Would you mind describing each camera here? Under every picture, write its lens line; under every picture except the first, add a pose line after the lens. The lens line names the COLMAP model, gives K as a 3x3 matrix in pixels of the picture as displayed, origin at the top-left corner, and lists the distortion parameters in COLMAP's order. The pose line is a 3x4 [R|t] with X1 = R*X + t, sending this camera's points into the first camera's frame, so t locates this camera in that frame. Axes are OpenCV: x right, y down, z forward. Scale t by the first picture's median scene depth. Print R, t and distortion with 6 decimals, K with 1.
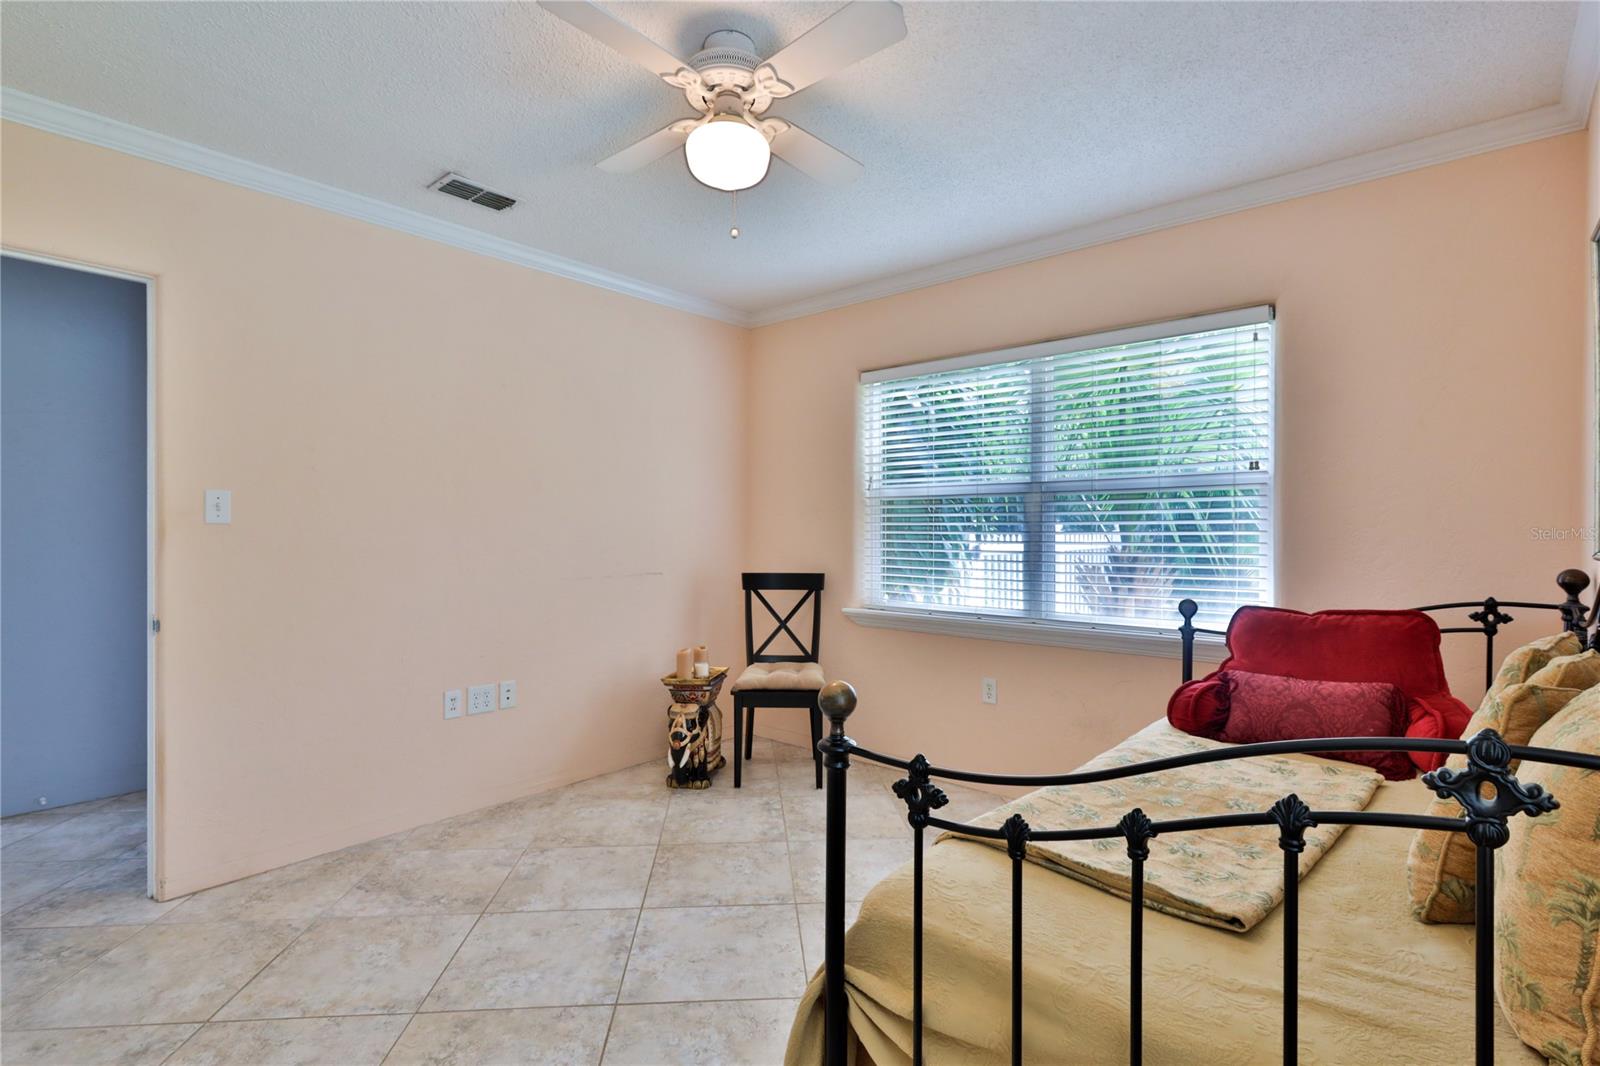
lens RADIAL K [[771.0, 0, 798.8], [0, 771.0, 535.0], [0, 0, 1]] dist [-0.004252, 0.002536]
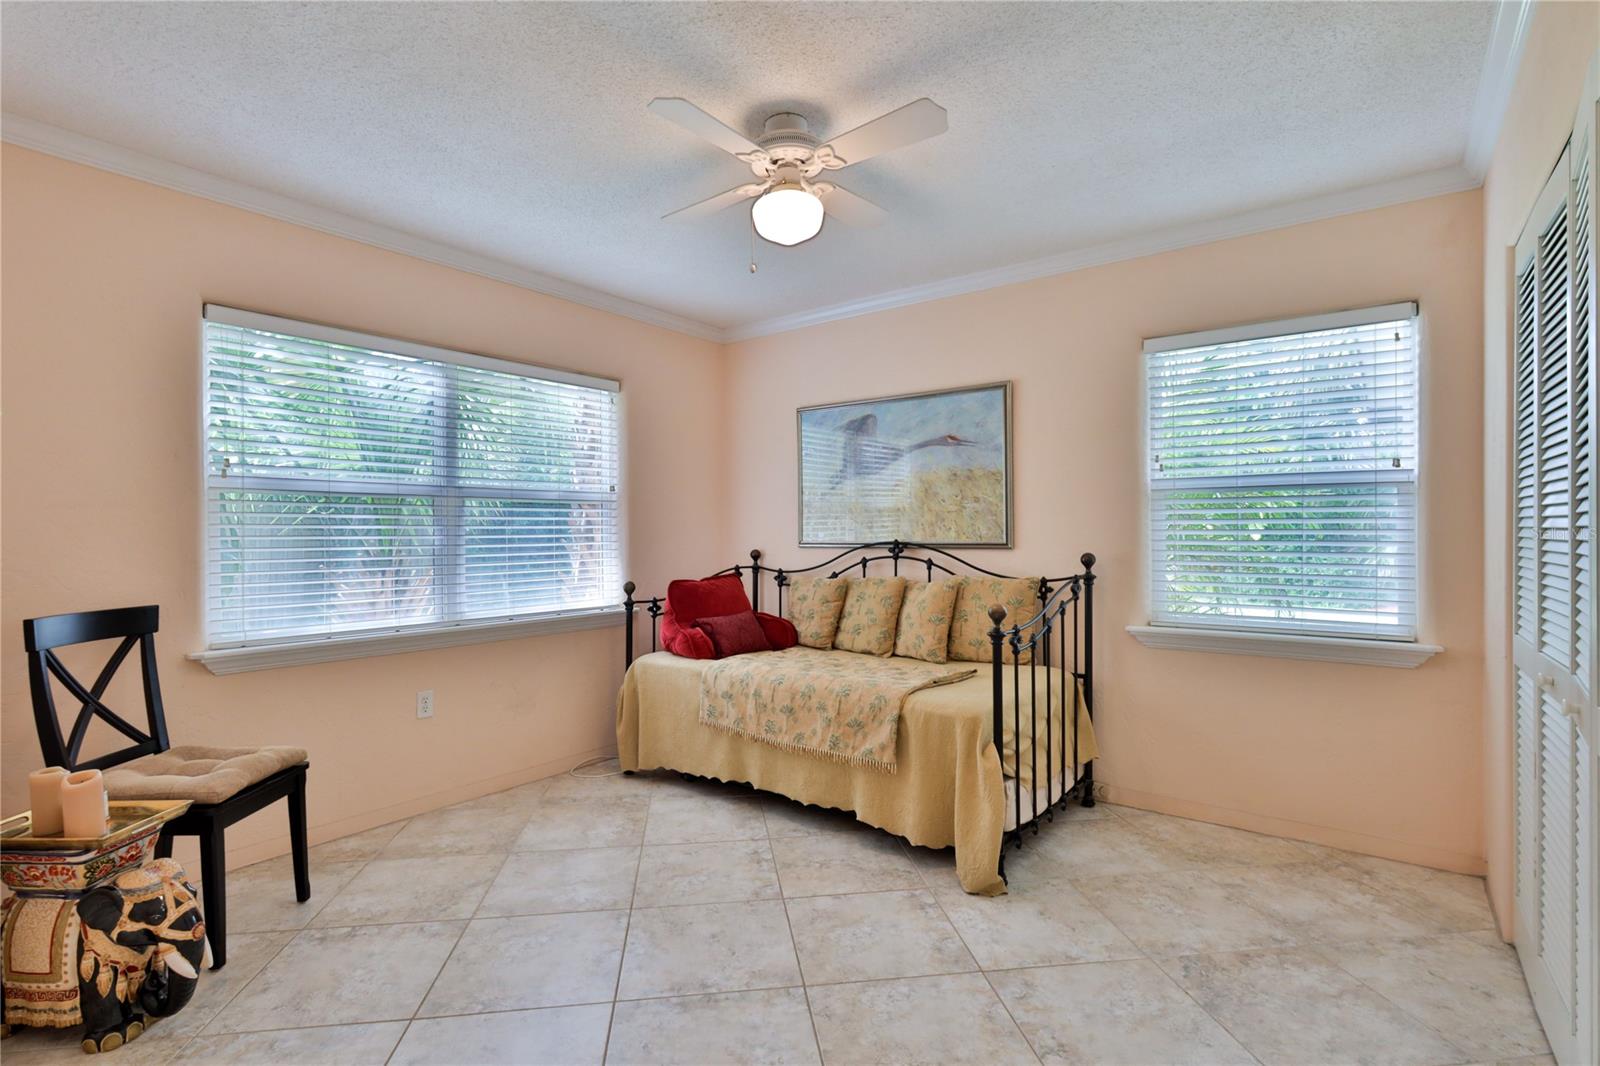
lens RADIAL K [[771.0, 0, 798.7], [0, 771.0, 531.0], [0, 0, 1]] dist [-0.004252, 0.002536]
pose [[-0.072770, 0.000255, 0.997349, -0.804502], [0.012657, 0.999920, 0.000668, -0.005475], [-0.997268, 0.012672, -0.072767, 0.676229]]
